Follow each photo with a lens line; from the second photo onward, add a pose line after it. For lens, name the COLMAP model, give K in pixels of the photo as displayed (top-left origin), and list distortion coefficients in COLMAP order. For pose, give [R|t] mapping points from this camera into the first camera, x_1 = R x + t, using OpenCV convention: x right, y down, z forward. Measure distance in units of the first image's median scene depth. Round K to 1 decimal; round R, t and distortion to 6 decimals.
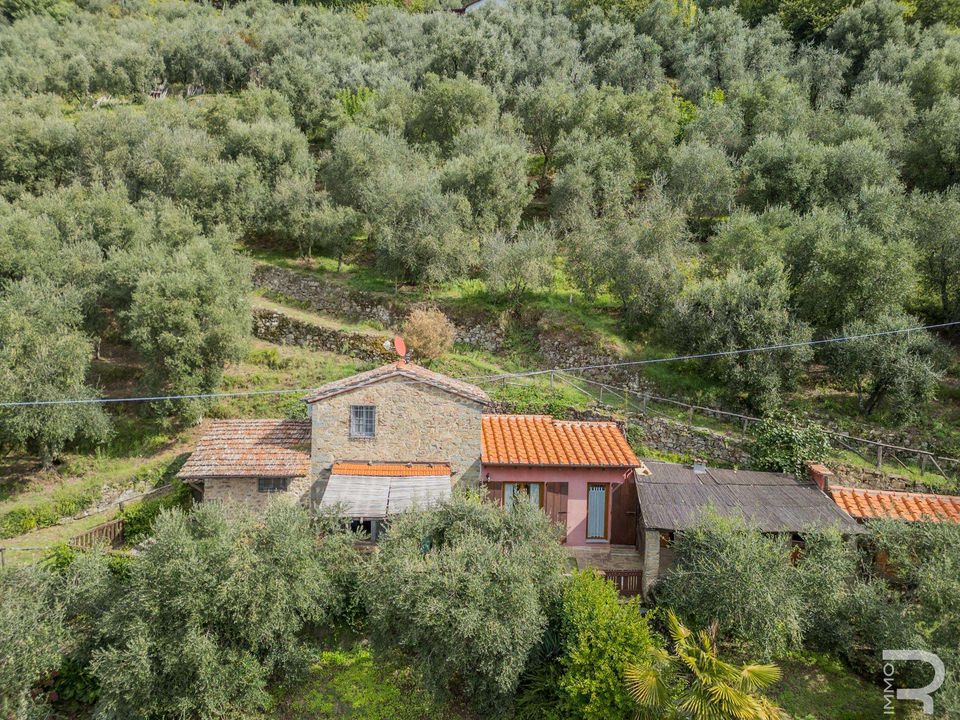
lens RADIAL K [[665.1, 0, 480.0], [0, 665.1, 360.0], [0, 0, 1]] dist [0.088477, -0.097374]
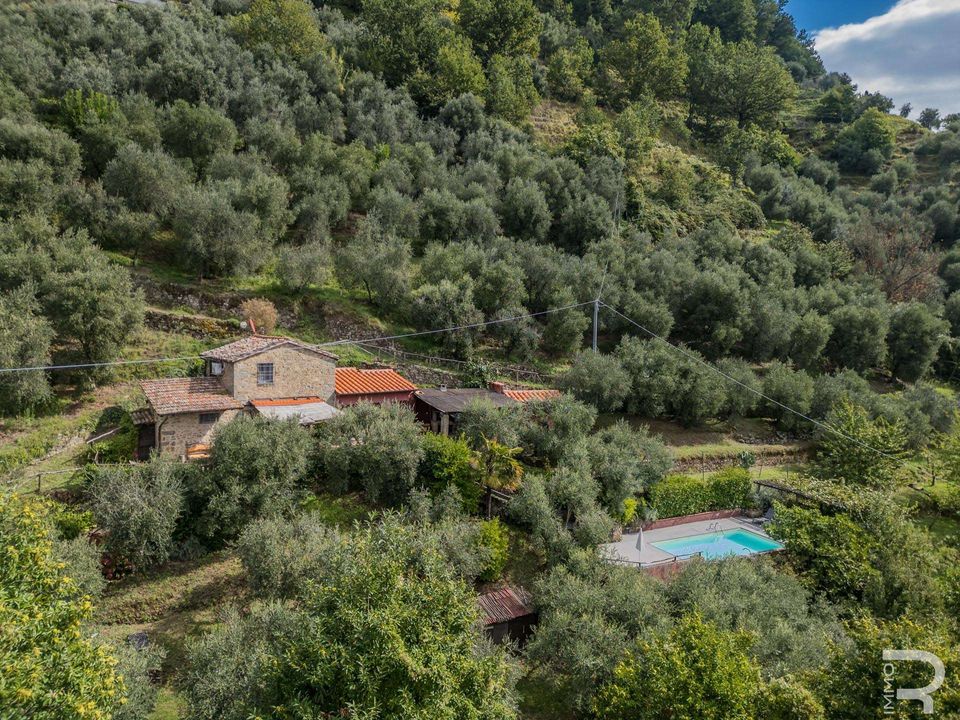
lens RADIAL K [[665.1, 0, 480.0], [0, 665.1, 360.0], [0, 0, 1]] dist [0.088477, -0.097374]
pose [[0.811799, -0.044237, 0.582259, -0.639001], [0.027416, 0.998914, 0.037667, 0.014339], [-0.583293, -0.014615, 0.812131, -0.532918]]
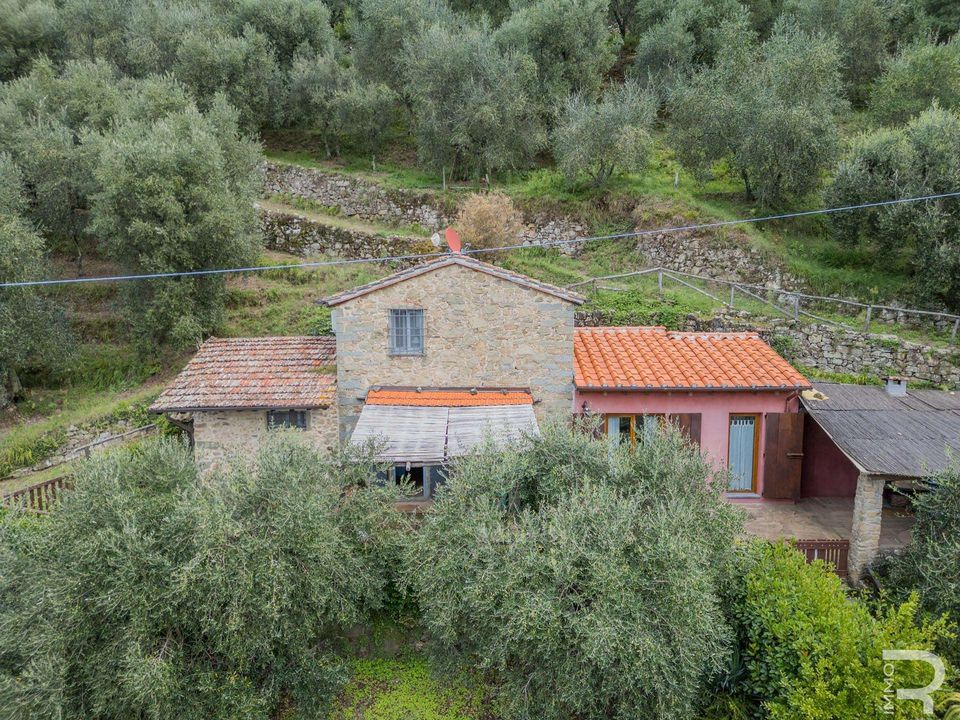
lens RADIAL K [[665.1, 0, 480.0], [0, 665.1, 360.0], [0, 0, 1]] dist [0.088477, -0.097374]
pose [[0.997175, -0.022761, -0.071589, -0.044727], [0.027239, 0.997691, 0.062212, 0.075252], [0.070007, -0.063986, 0.995492, 0.280919]]
